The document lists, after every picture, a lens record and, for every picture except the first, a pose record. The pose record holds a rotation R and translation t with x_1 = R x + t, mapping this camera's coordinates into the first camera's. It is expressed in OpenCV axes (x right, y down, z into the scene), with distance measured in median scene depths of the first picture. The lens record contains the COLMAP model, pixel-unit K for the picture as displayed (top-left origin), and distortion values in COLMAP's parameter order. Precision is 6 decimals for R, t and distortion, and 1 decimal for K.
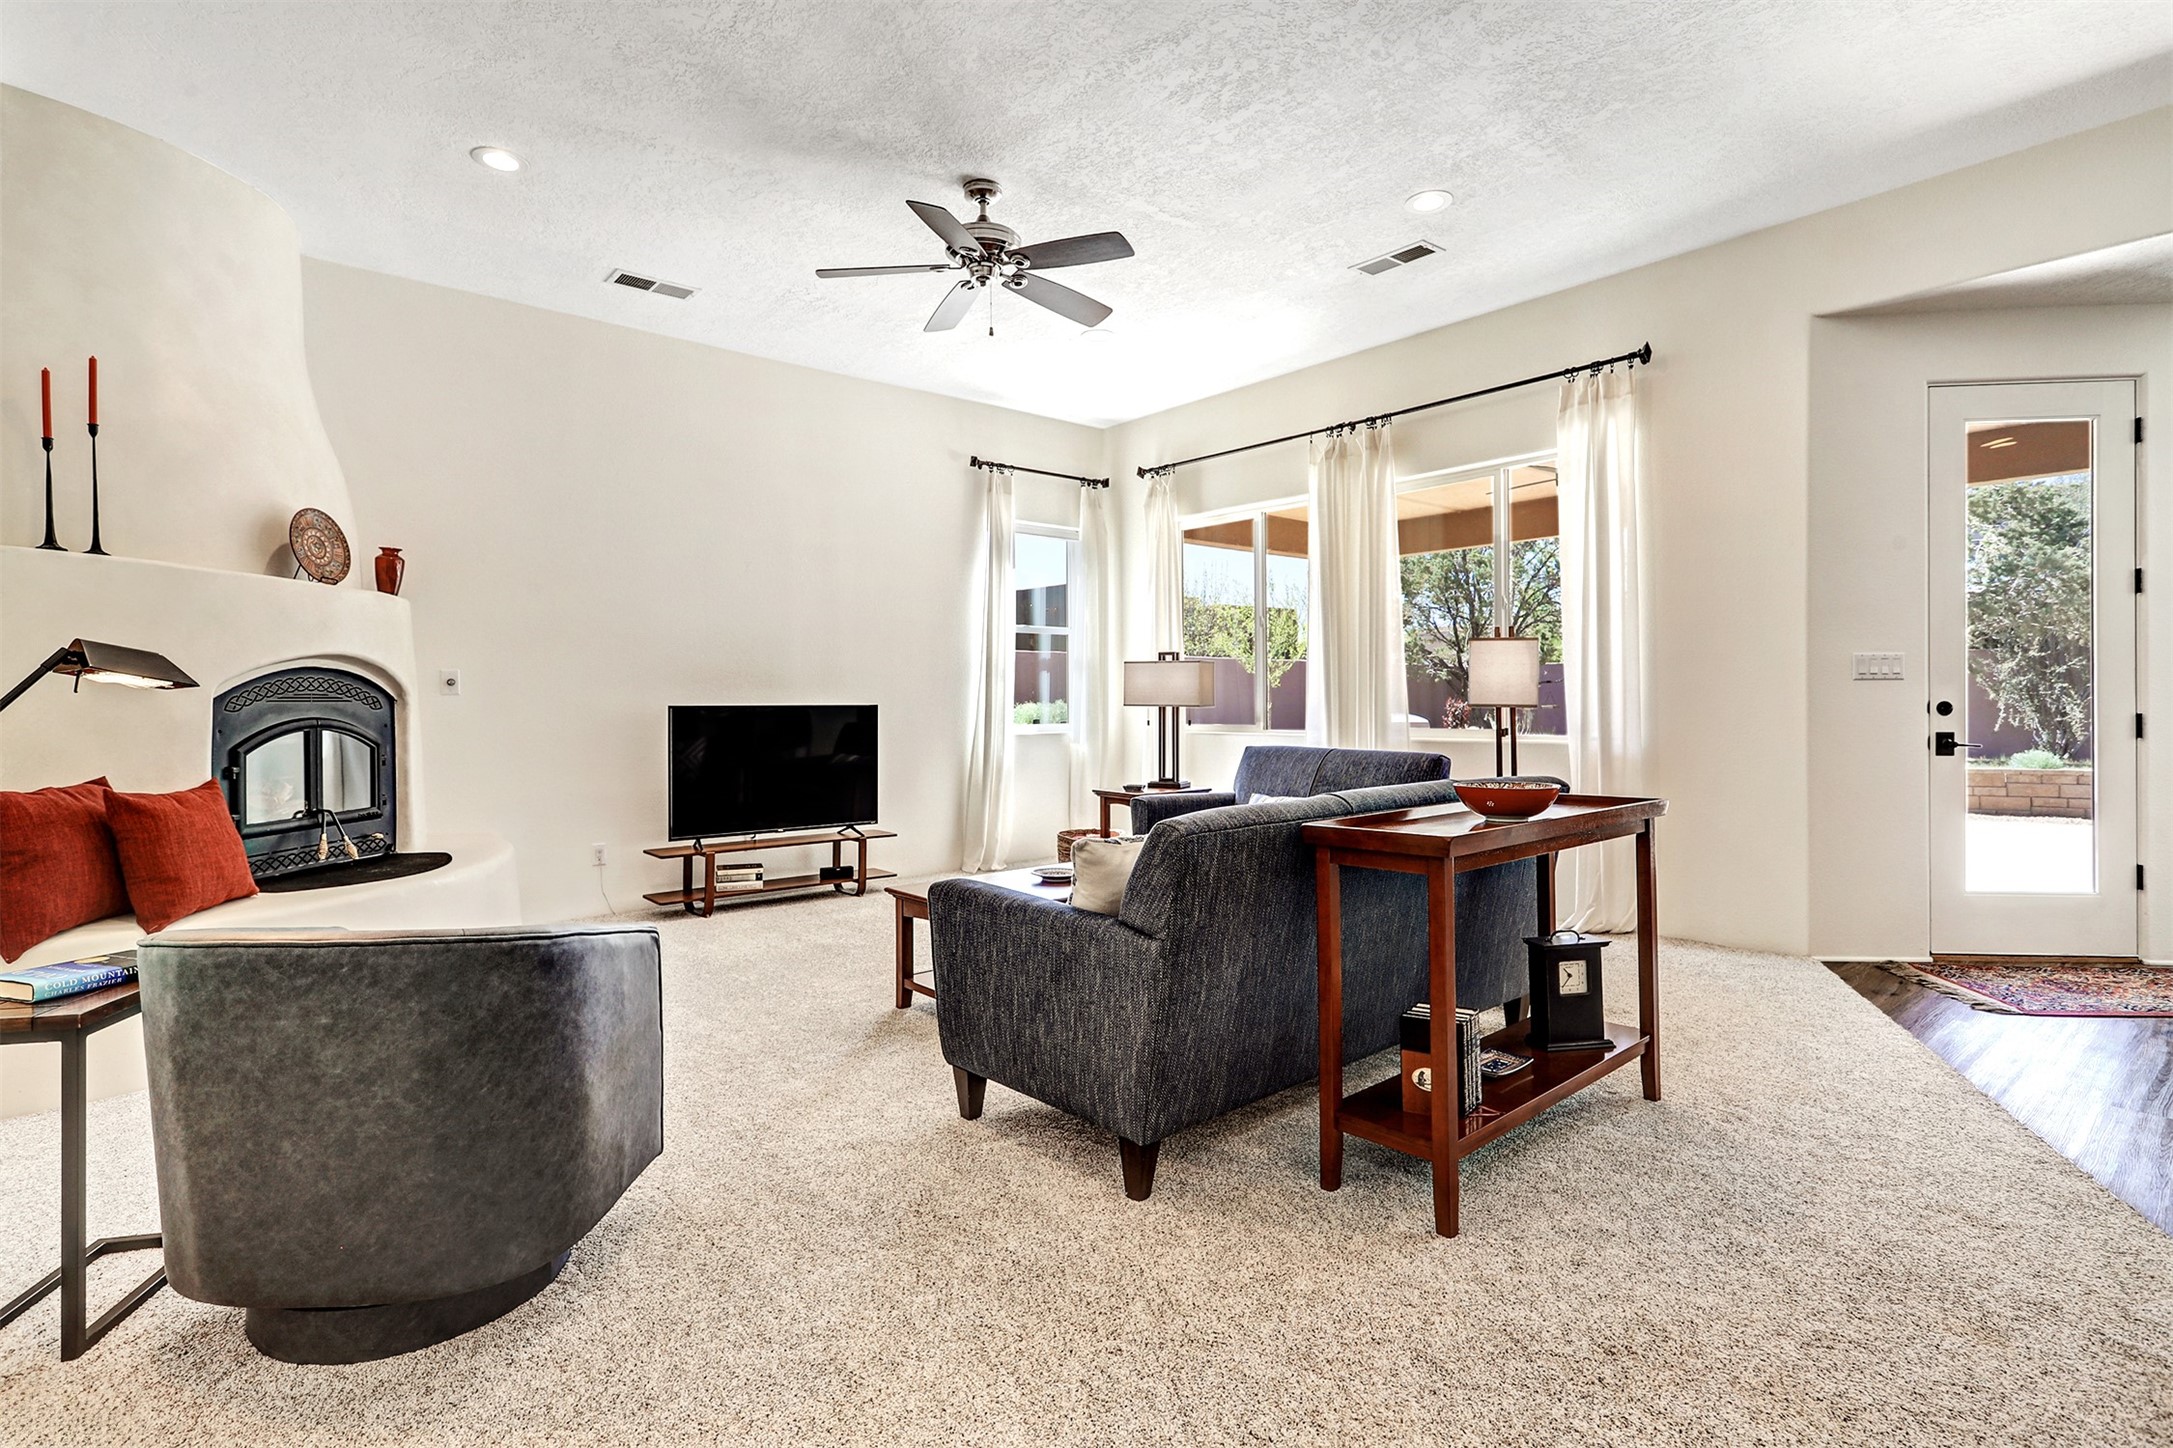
lens RADIAL K [[1042.8, 0, 1086.6], [0, 1042.8, 696.9], [0, 0, 1]] dist [0.002705, 0.001183]
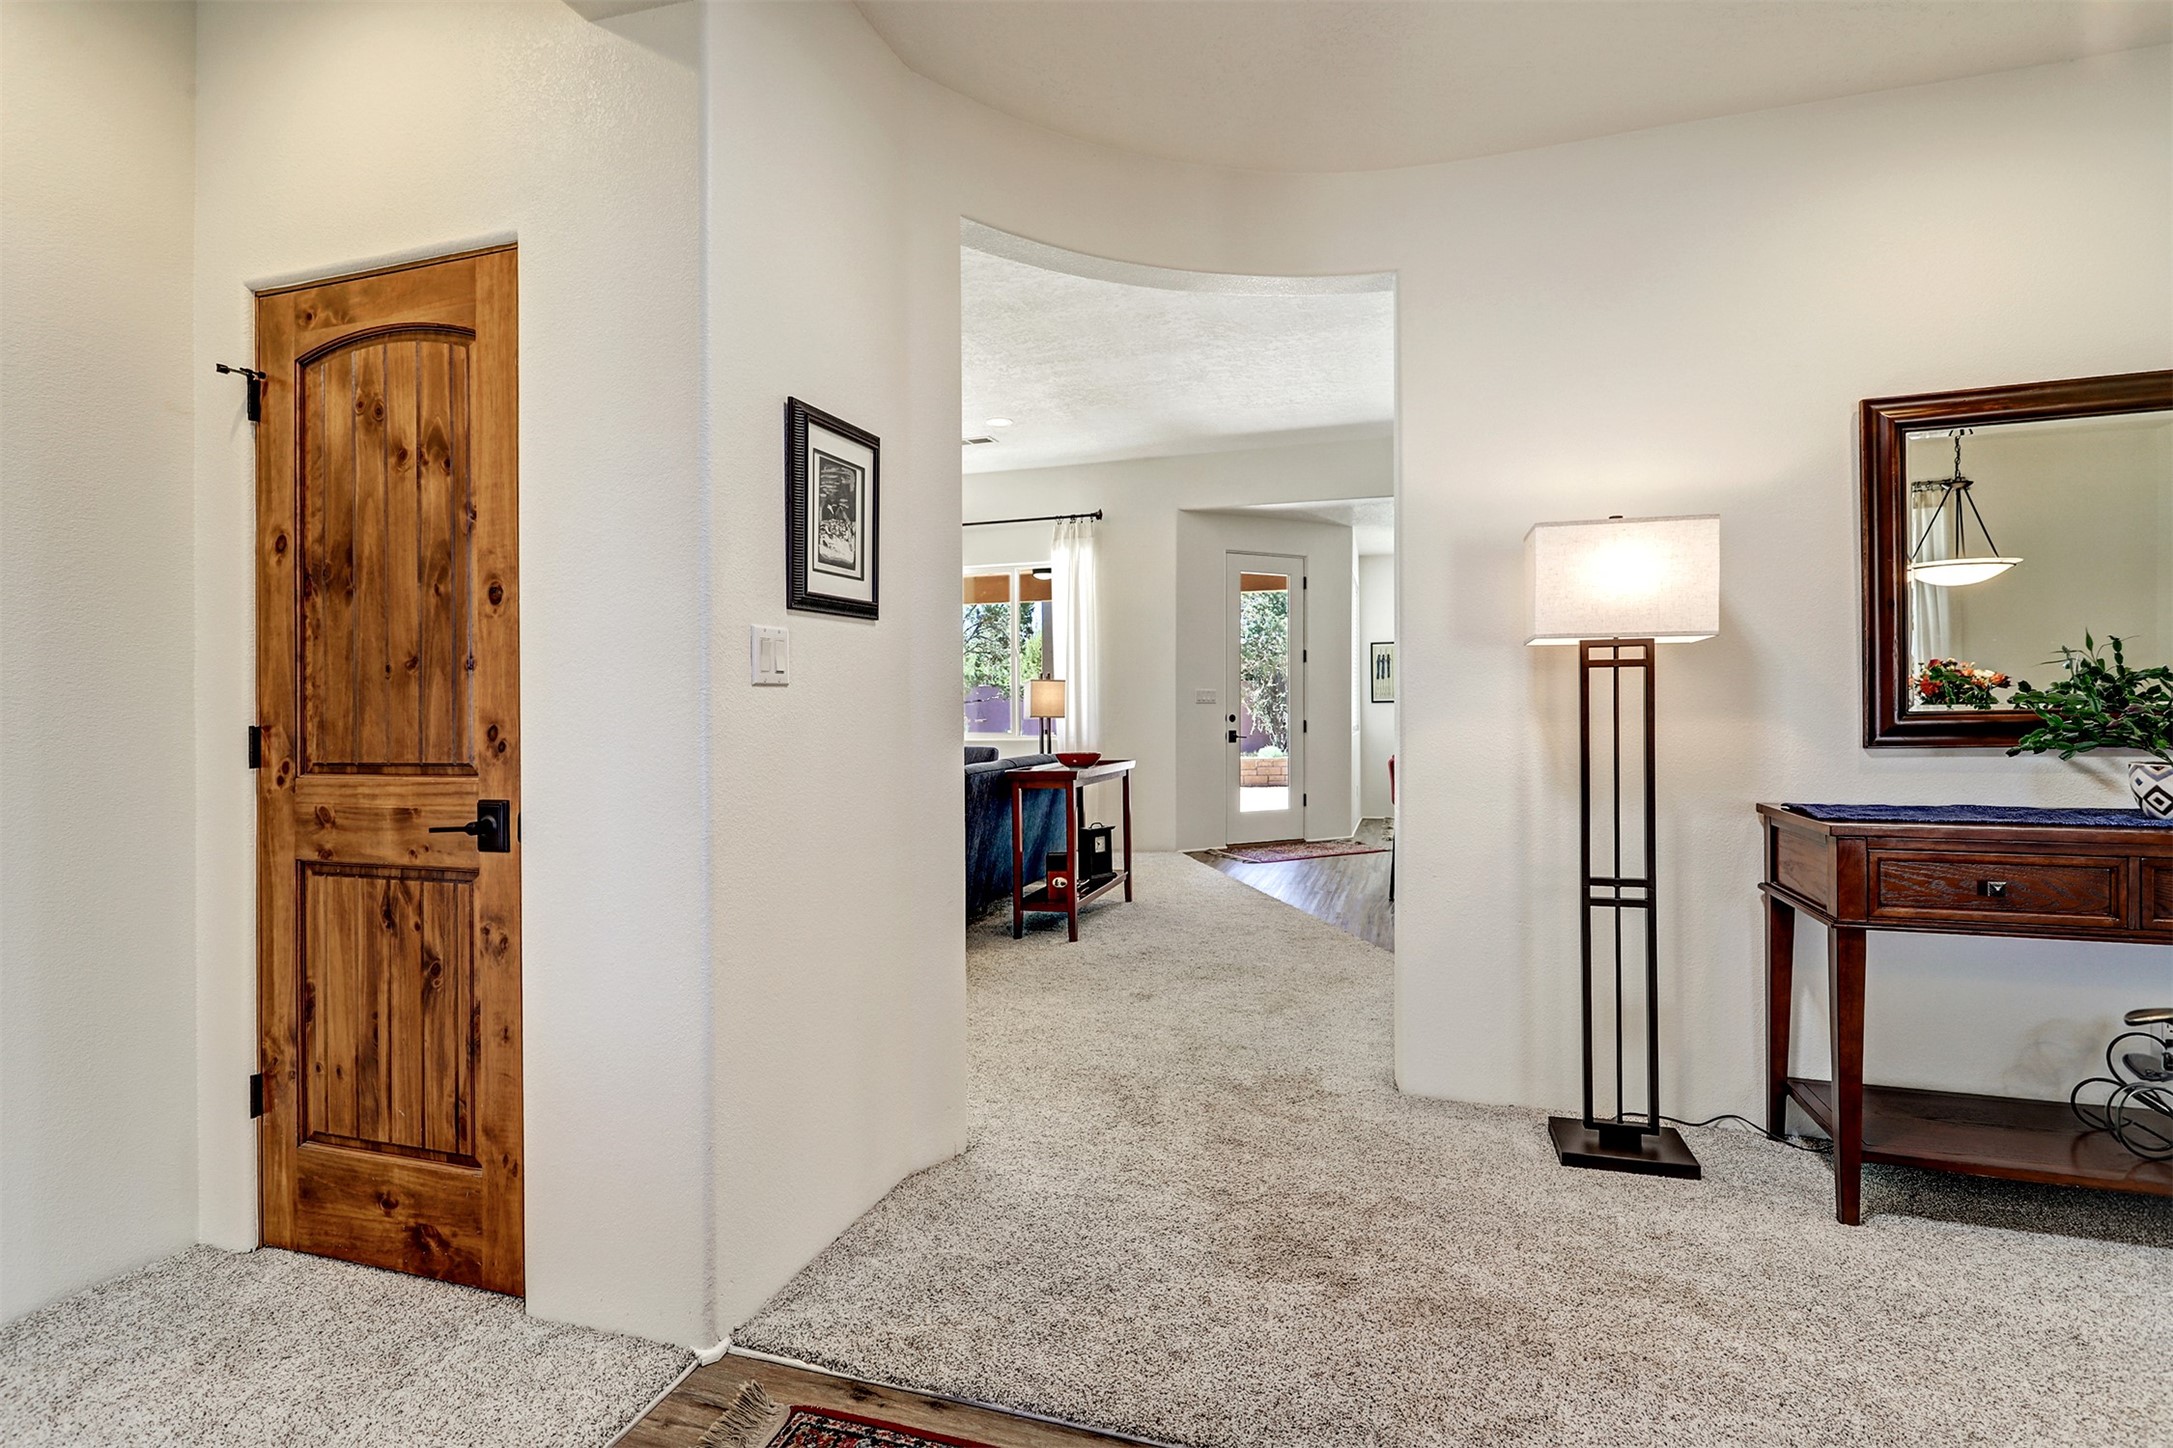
lens RADIAL K [[1025.3, 0, 1093.1], [0, 1025.3, 710.6], [0, 0, 1]] dist [-0.000618, 0.000144]
pose [[0.845740, 0.002910, 0.533587, -0.432487], [-0.002710, 0.999996, -0.001159, -0.000738], [-0.533588, -0.000466, 0.845745, -0.494646]]
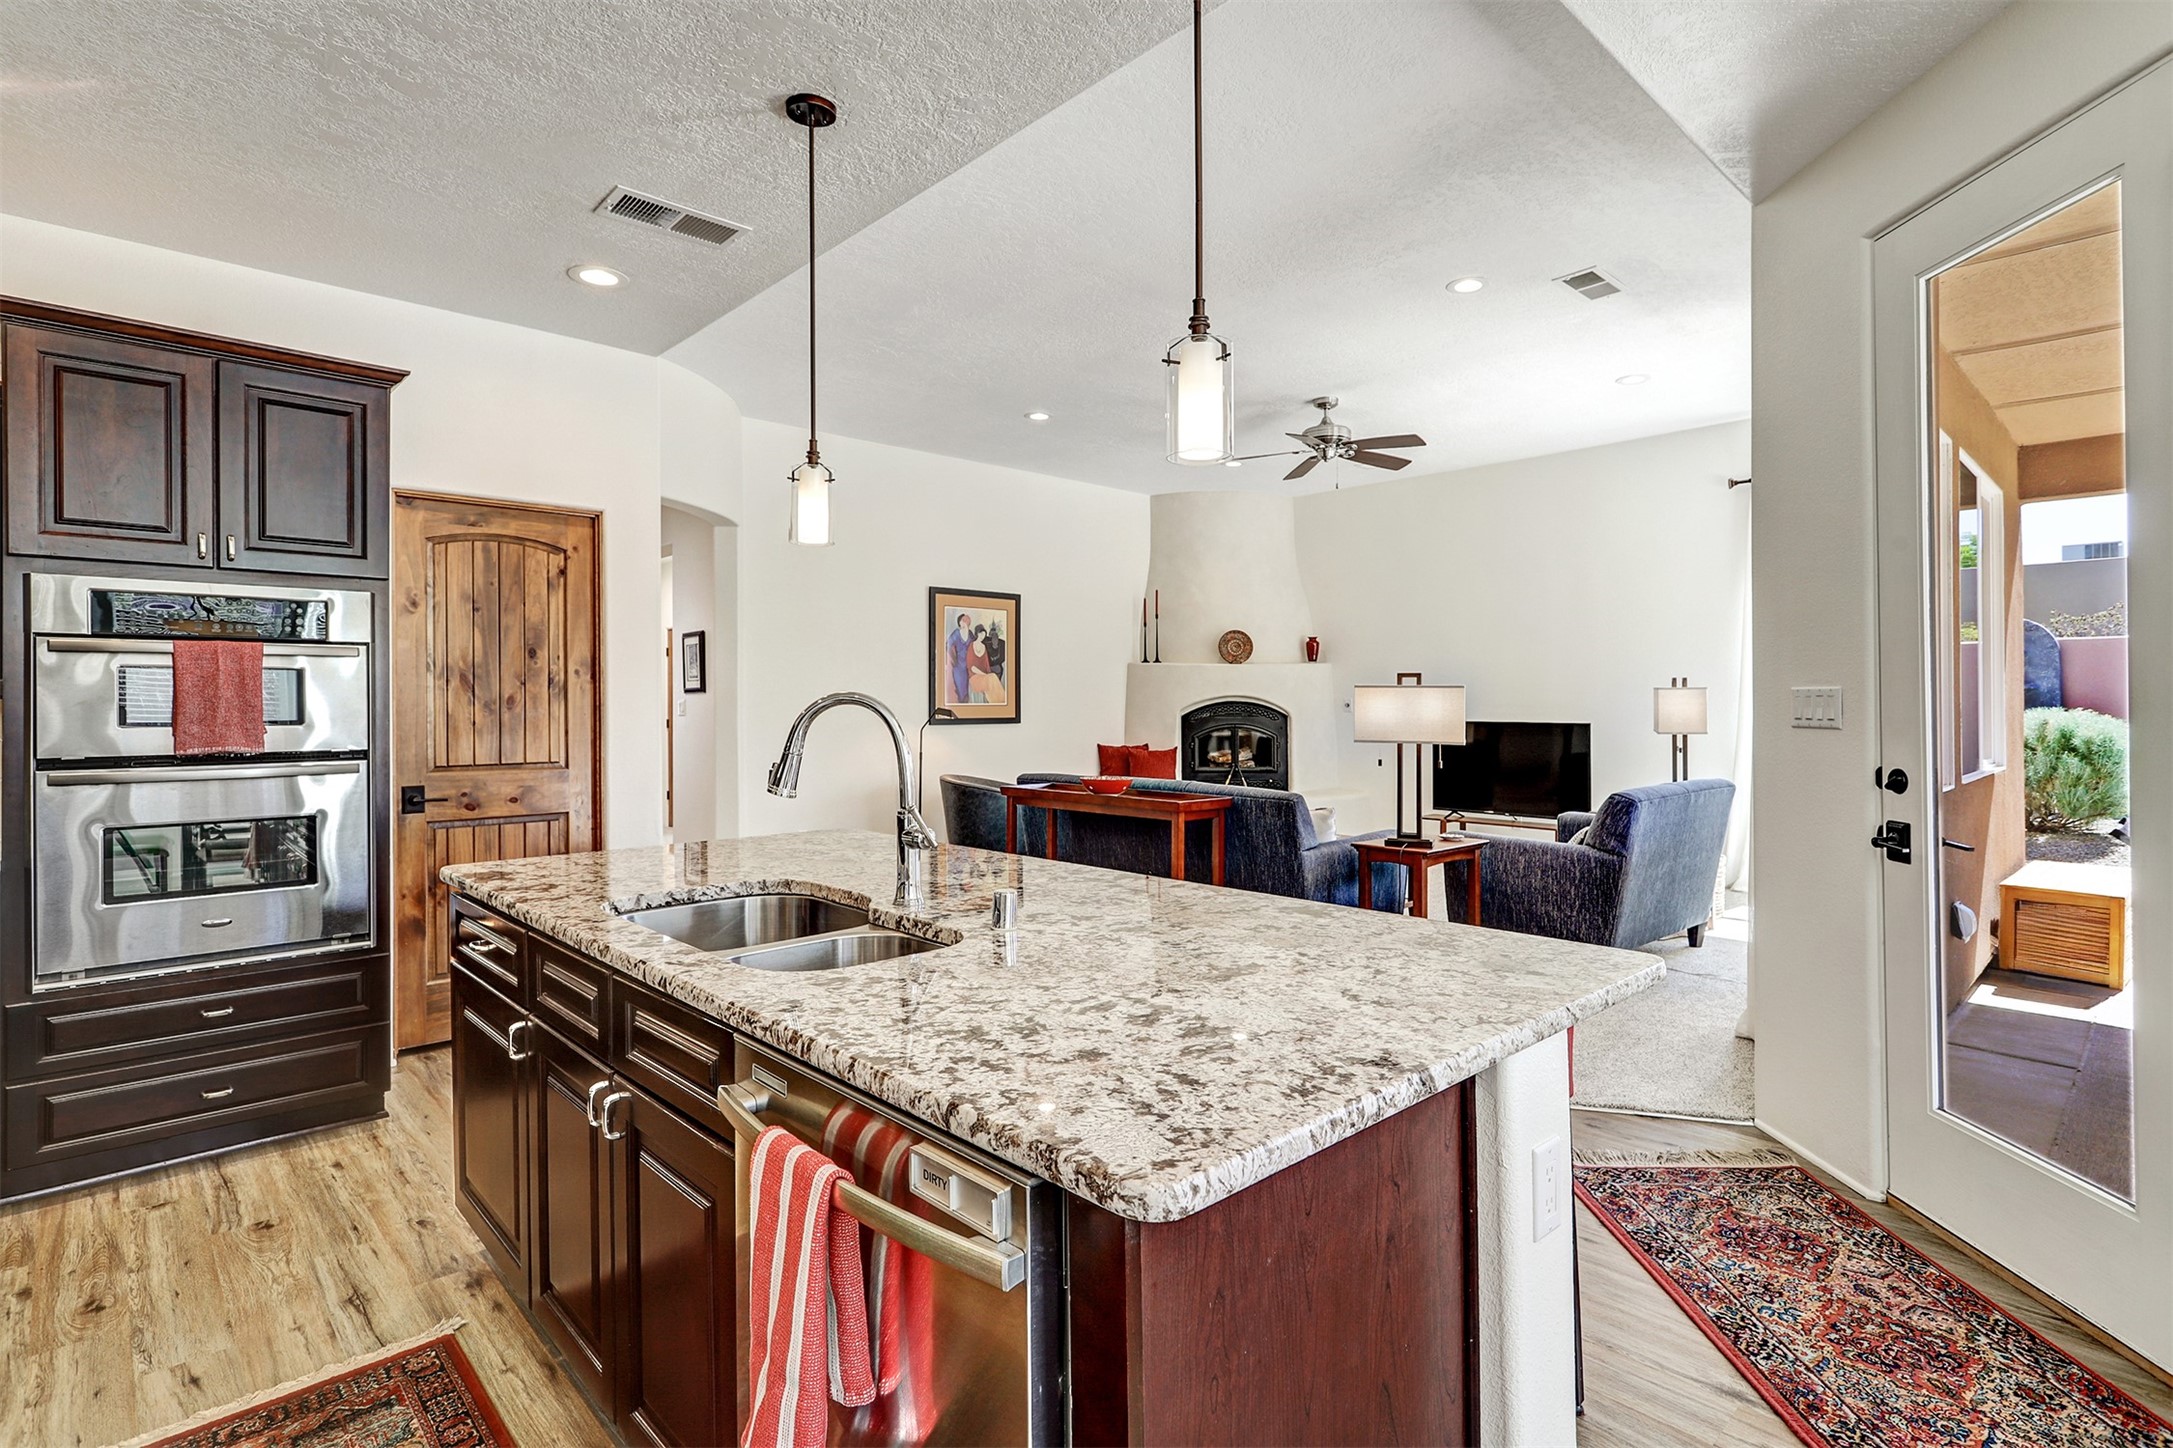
lens RADIAL K [[1042.8, 0, 1086.6], [0, 1042.8, 696.9], [0, 0, 1]] dist [0.002705, 0.001183]
pose [[0.054744, 0.000988, -0.998500, 1.367792], [0.007604, 0.999970, 0.001406, -0.039851], [0.998471, -0.007669, 0.054735, 0.515397]]
